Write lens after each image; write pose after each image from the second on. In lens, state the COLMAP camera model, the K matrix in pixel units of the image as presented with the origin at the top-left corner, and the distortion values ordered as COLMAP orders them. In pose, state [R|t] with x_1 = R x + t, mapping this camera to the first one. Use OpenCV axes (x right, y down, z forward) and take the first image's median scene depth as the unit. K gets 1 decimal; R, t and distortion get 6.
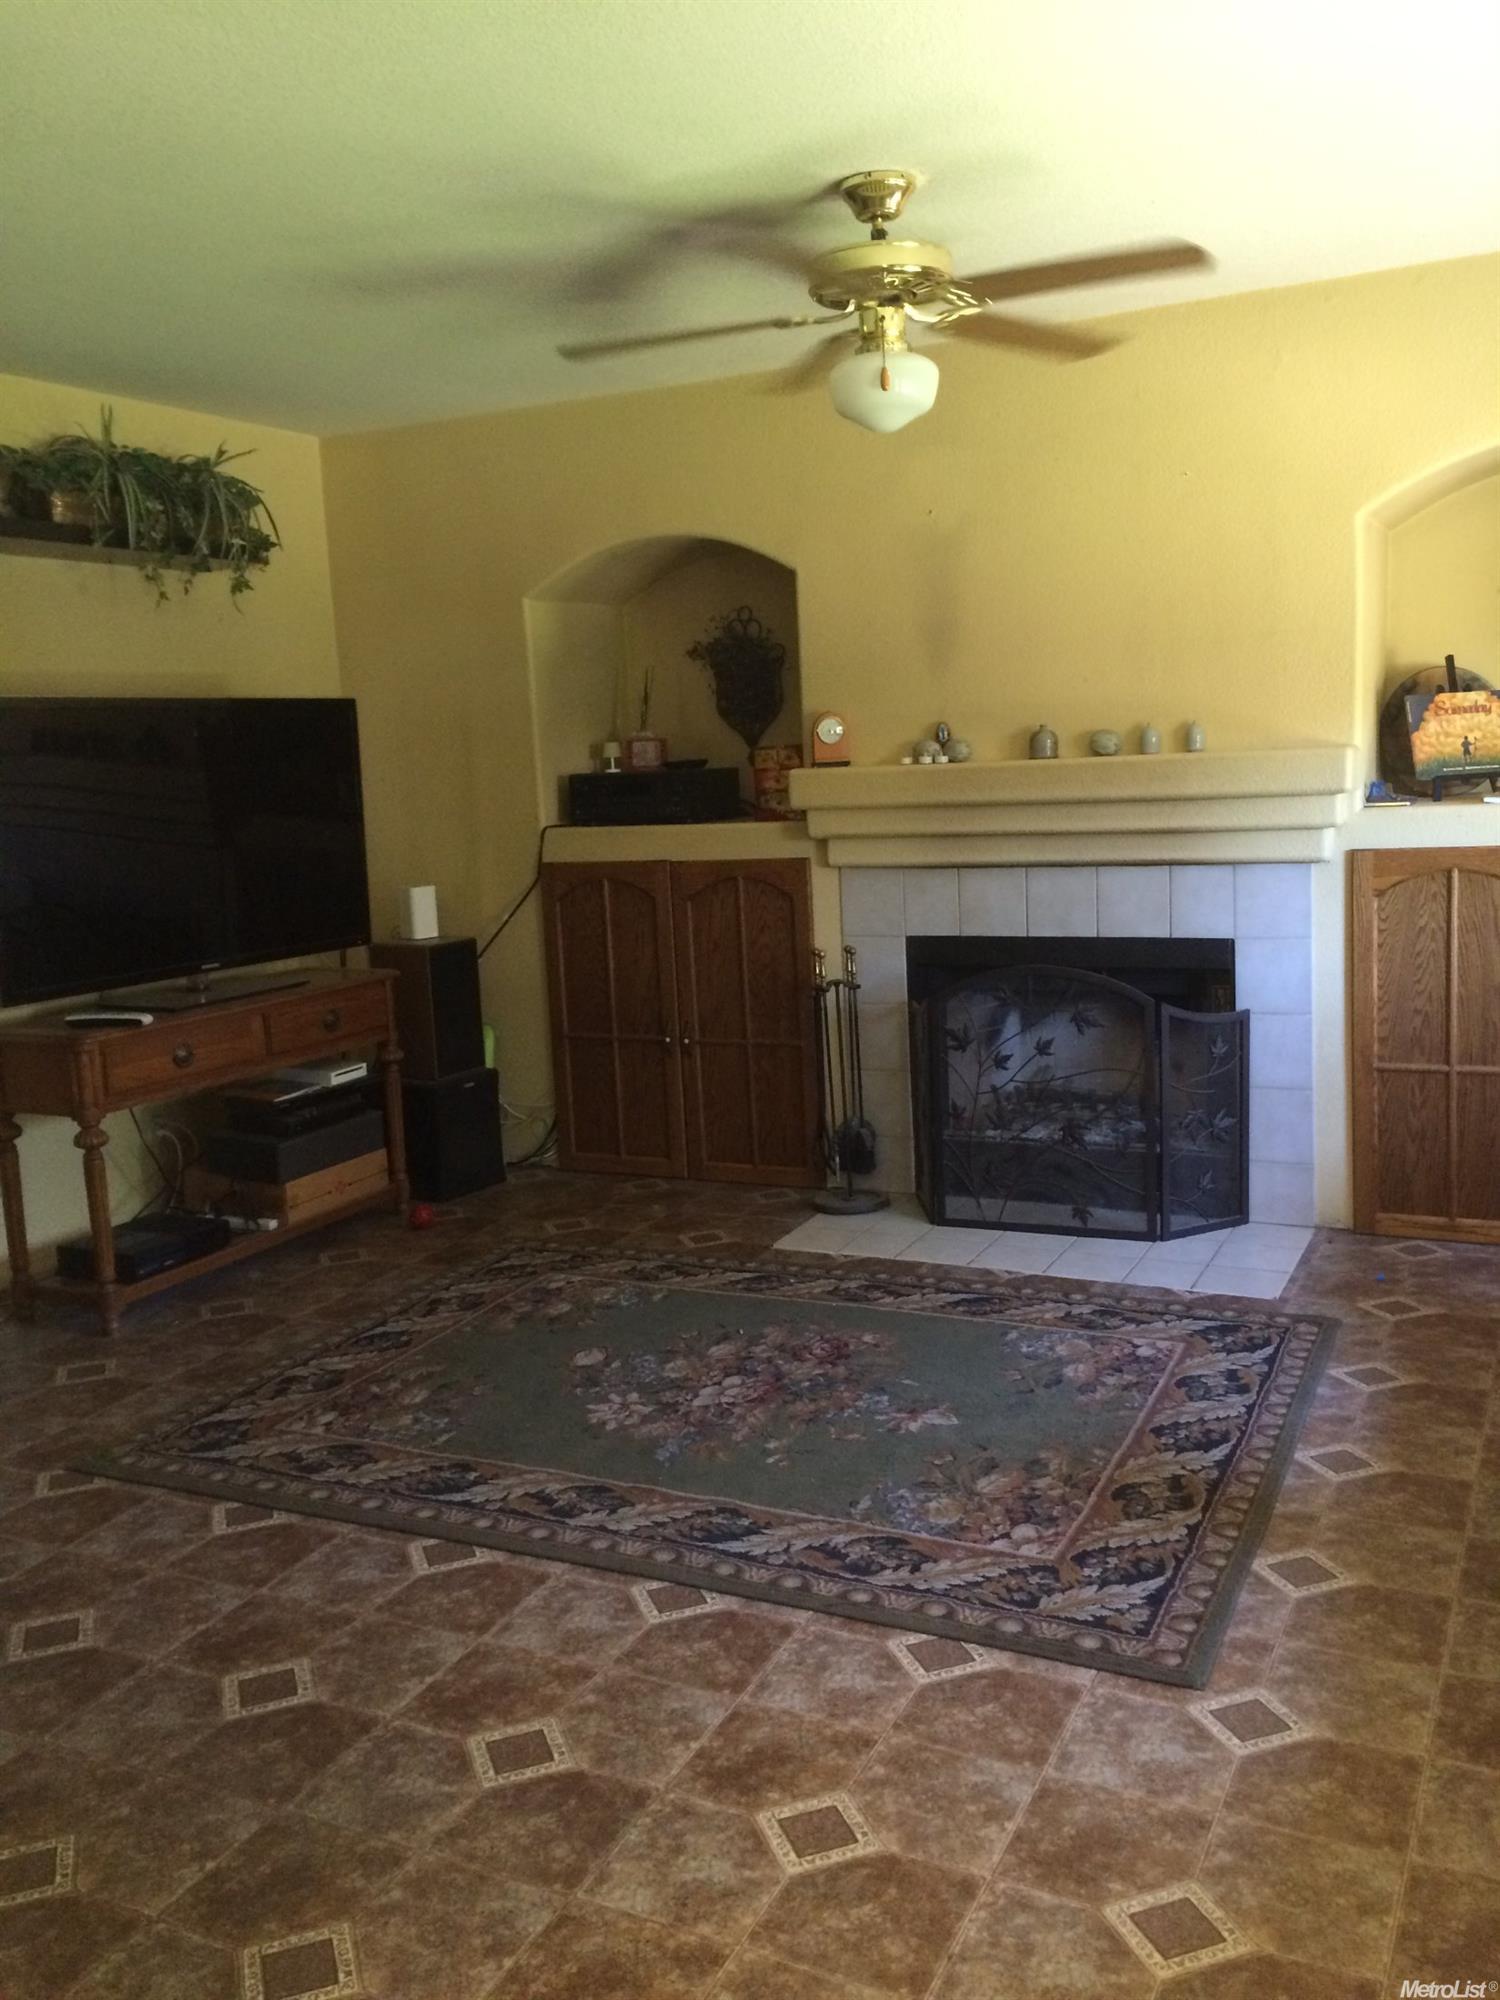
lens RADIAL K [[1696.4, 0, 753.3], [0, 1696.4, 1004.0], [0, 0, 1]] dist [0.071135, -0.080733]
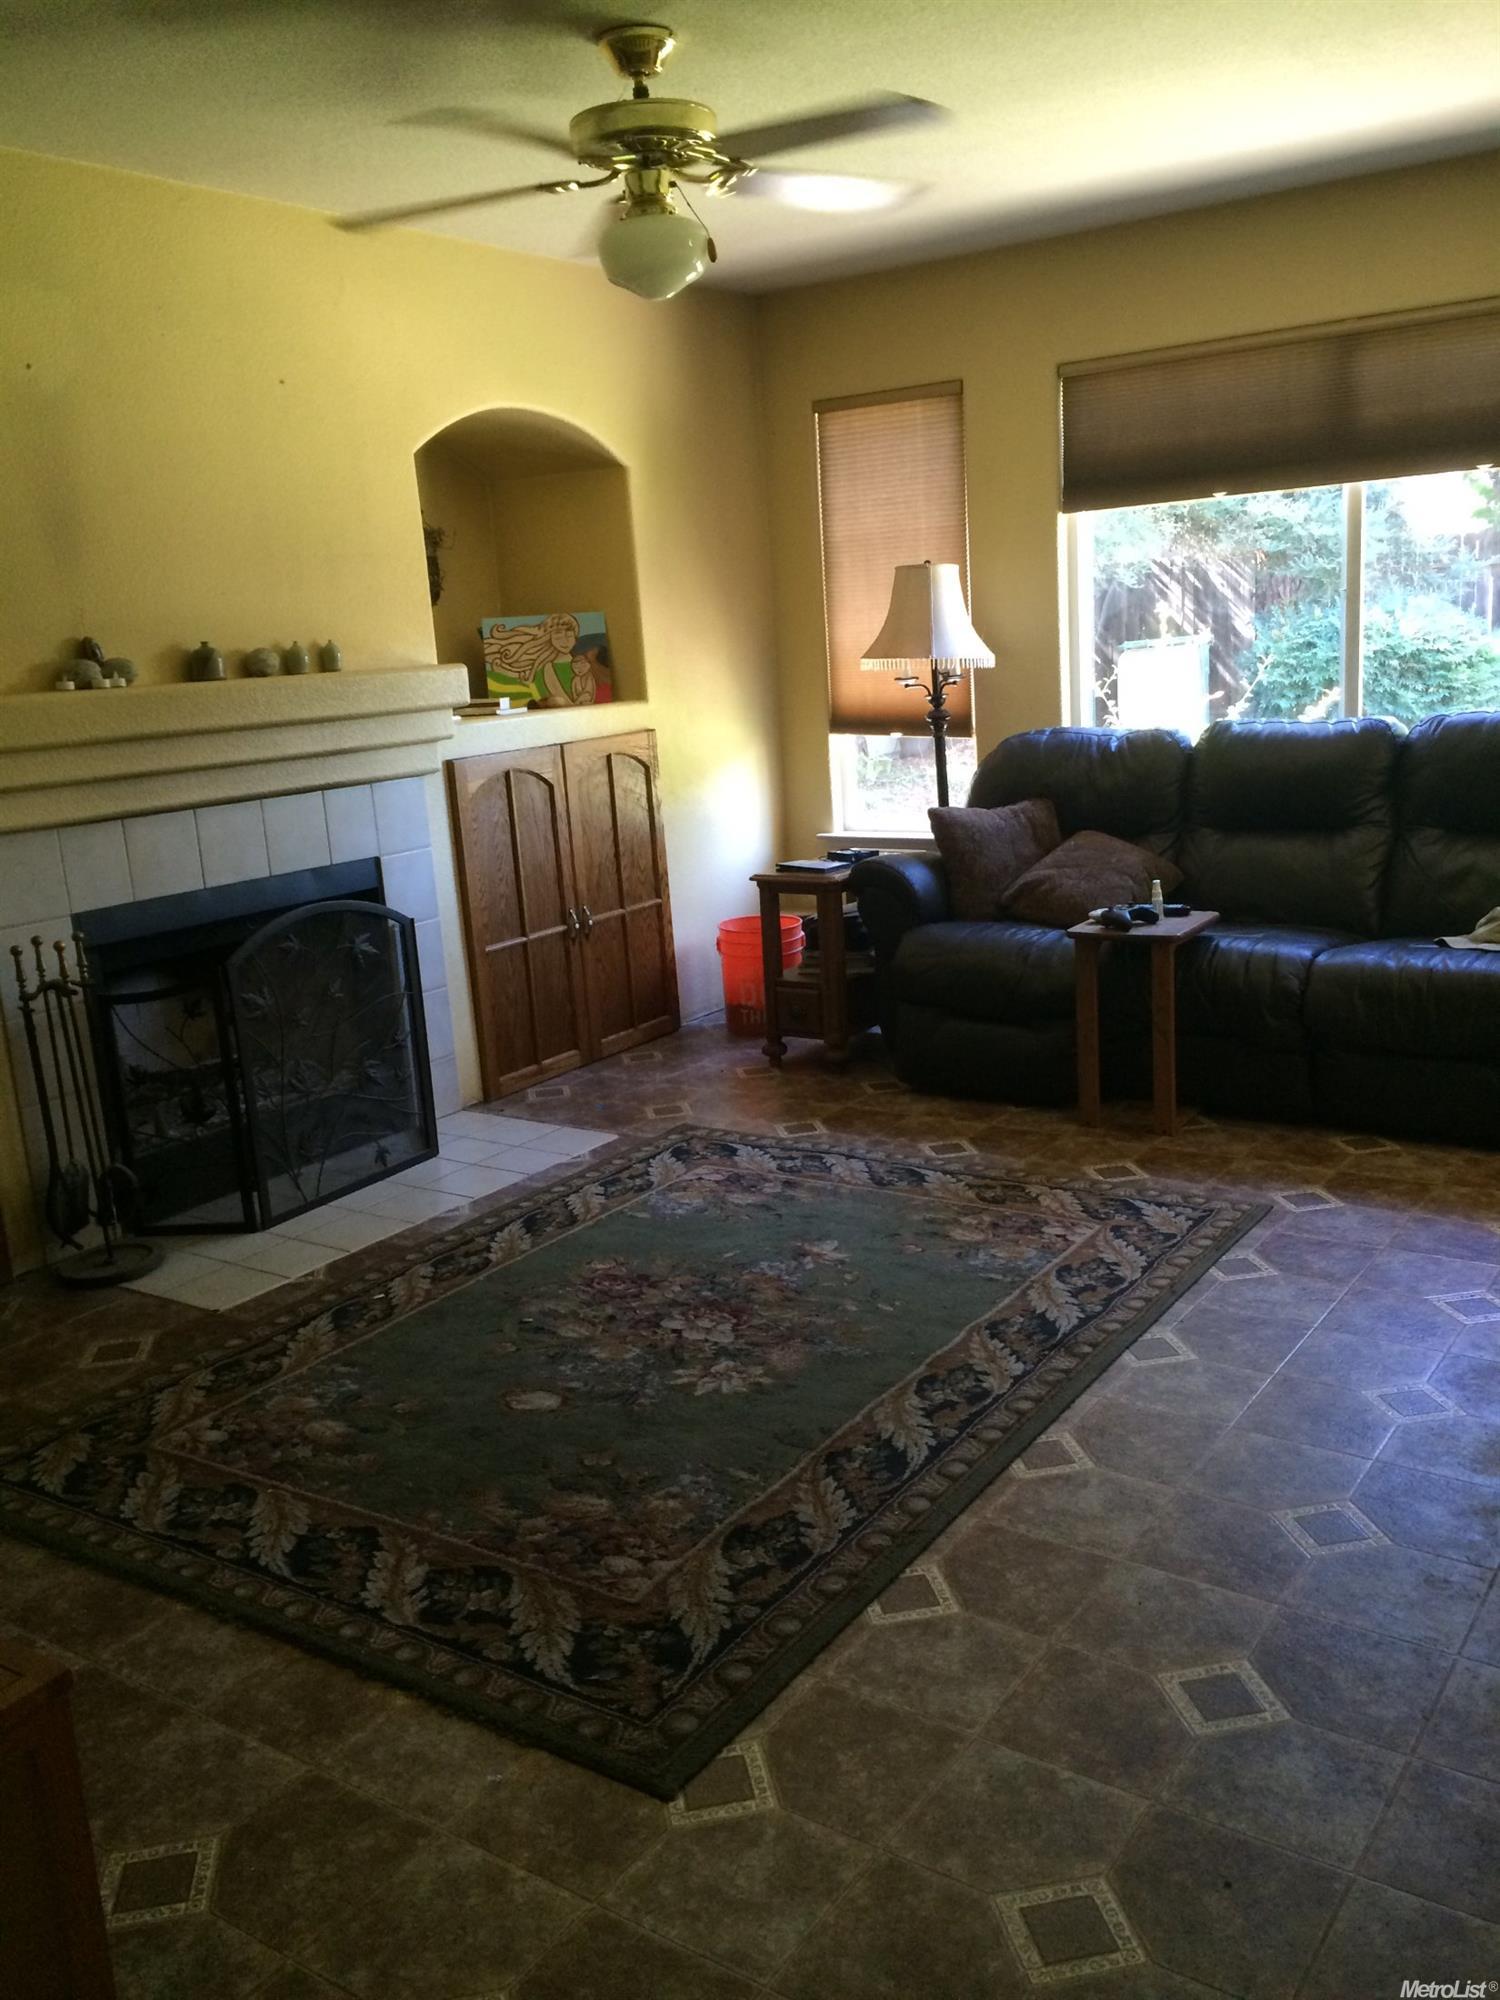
lens RADIAL K [[1696.4, 0, 752.2], [0, 1696.4, 998.4], [0, 0, 1]] dist [0.071135, -0.080733]
pose [[0.149404, -0.175354, 0.973103, -0.848412], [0.205761, 0.968118, 0.142865, -0.067922], [-0.967130, 0.178882, 0.180721, 0.752626]]
